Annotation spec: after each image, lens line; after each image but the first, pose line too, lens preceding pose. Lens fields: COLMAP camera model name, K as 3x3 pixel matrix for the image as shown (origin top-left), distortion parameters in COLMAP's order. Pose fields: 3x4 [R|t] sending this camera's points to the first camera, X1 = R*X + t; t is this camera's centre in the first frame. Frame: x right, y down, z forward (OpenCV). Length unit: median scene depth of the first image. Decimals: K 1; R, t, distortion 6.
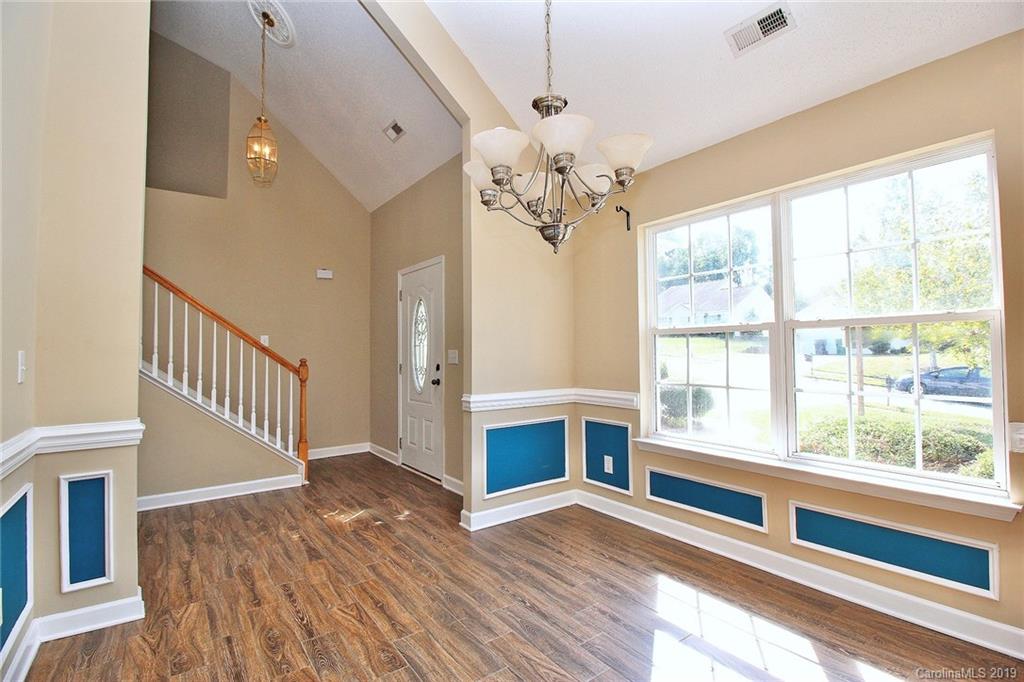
lens RADIAL K [[477.0, 0, 518.0], [0, 477.0, 338.0], [0, 0, 1]] dist [-0.001814, -0.010776]
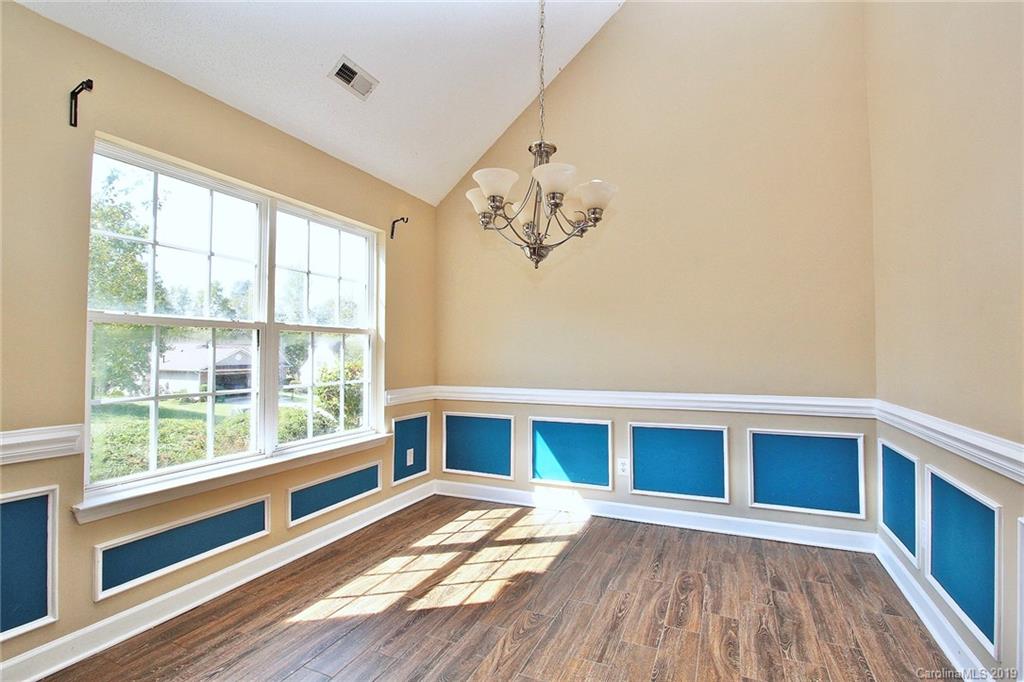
lens RADIAL K [[477.0, 0, 518.0], [0, 477.0, 338.0], [0, 0, 1]] dist [-0.001814, -0.010776]
pose [[-0.495489, 0.043366, 0.867531, -0.641200], [-0.013165, 0.998263, -0.057421, 0.054193], [-0.868515, -0.039873, -0.494057, 1.097232]]
